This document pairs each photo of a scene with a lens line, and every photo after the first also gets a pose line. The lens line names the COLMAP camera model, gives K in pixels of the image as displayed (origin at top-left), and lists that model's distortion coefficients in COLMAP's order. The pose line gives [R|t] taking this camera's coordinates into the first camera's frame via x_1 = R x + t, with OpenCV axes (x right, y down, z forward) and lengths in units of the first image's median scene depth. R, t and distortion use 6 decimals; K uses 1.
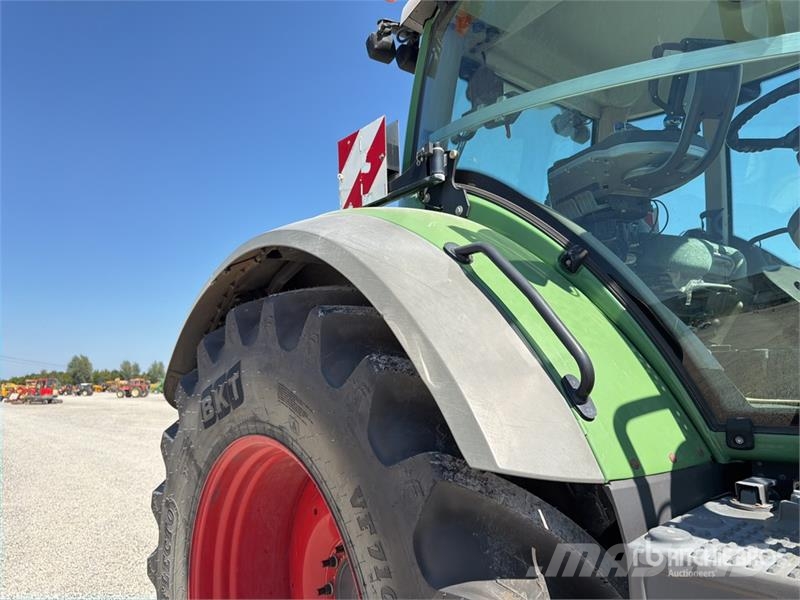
lens RADIAL K [[528.4, 0, 400.0], [0, 528.4, 300.0], [0, 0, 1]] dist [0.082746, -0.127910]
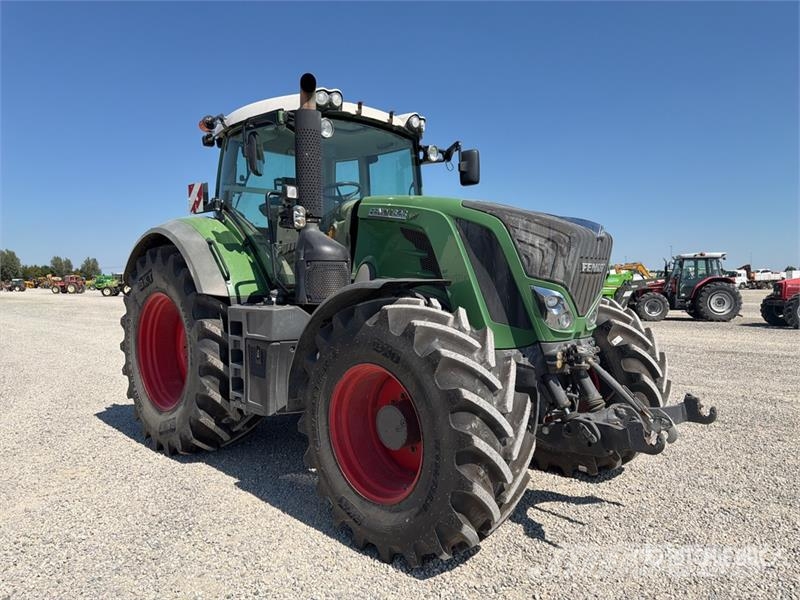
lens RADIAL K [[528.4, 0, 400.0], [0, 528.4, 300.0], [0, 0, 1]] dist [0.082746, -0.127910]
pose [[0.994731, 0.013702, 0.101595, 0.294070], [-0.031930, 0.983141, 0.180039, -0.110718], [-0.097415, -0.182334, 0.978399, -0.788514]]
